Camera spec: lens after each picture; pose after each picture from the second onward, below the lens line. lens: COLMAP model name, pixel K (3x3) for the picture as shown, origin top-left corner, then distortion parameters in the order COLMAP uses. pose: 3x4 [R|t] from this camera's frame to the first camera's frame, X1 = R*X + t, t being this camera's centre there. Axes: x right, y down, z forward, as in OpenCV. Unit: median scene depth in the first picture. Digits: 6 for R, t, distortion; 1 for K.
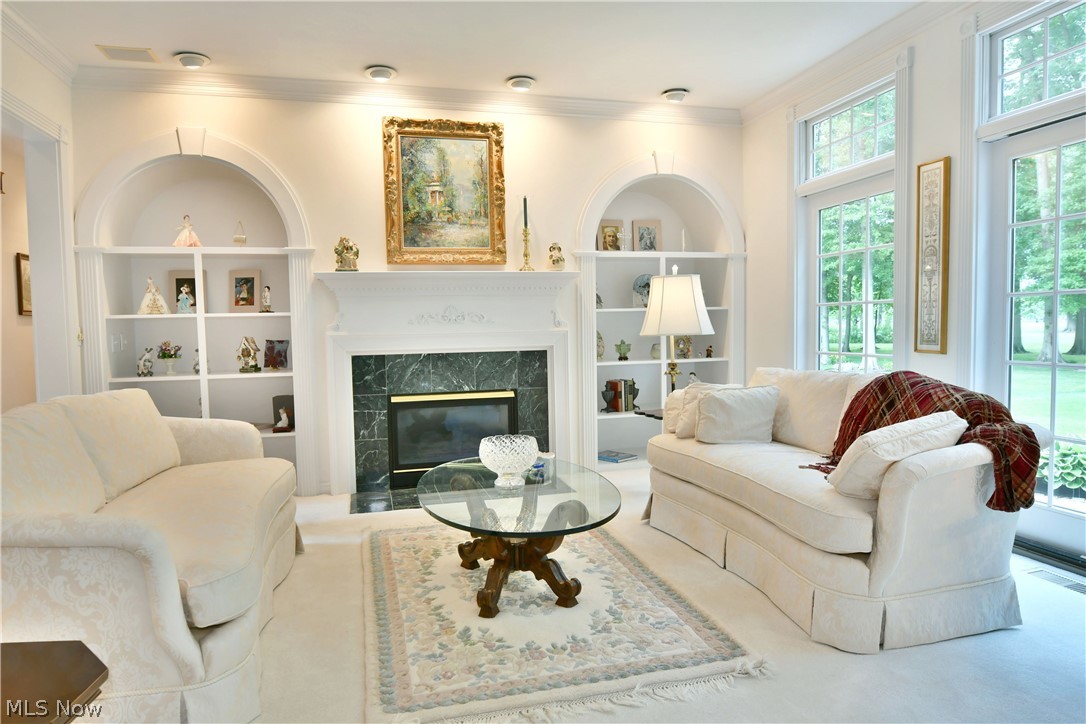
lens RADIAL K [[664.5, 0, 539.1], [0, 664.5, 363.7], [0, 0, 1]] dist [-0.009927, -0.004959]
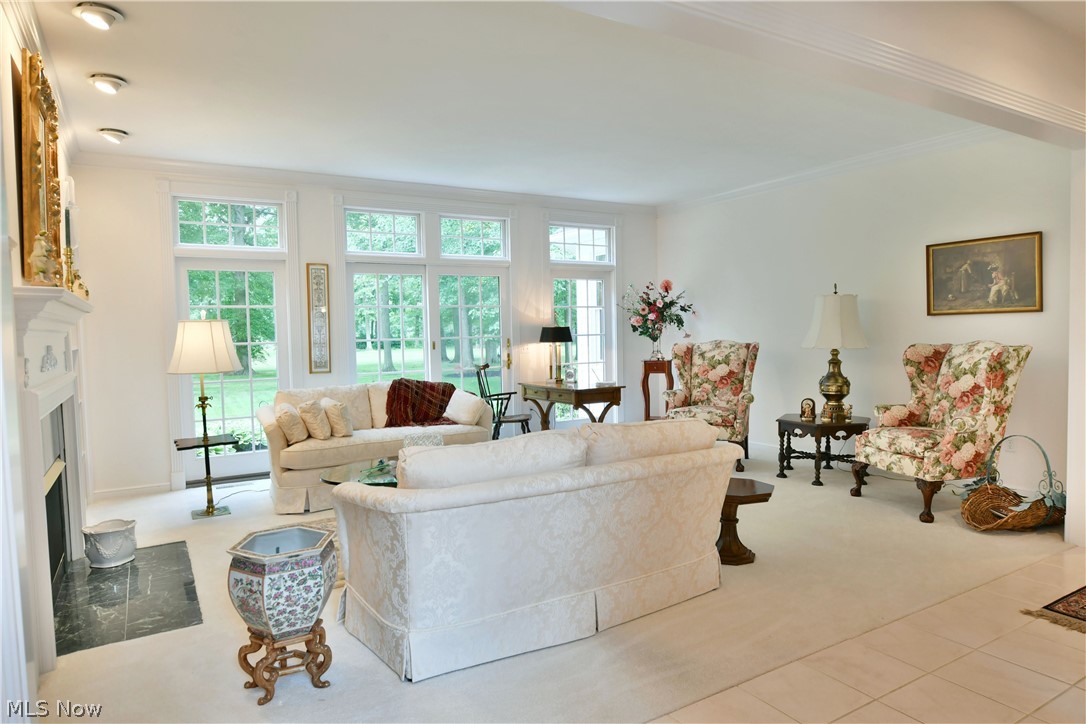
lens RADIAL K [[664.5, 0, 539.1], [0, 664.5, 363.7], [0, 0, 1]] dist [-0.009927, -0.004959]
pose [[-0.273460, -0.023676, 0.961592, -0.943185], [0.080684, 0.995609, 0.047459, -0.059184], [-0.958494, 0.090563, -0.270349, 0.700360]]
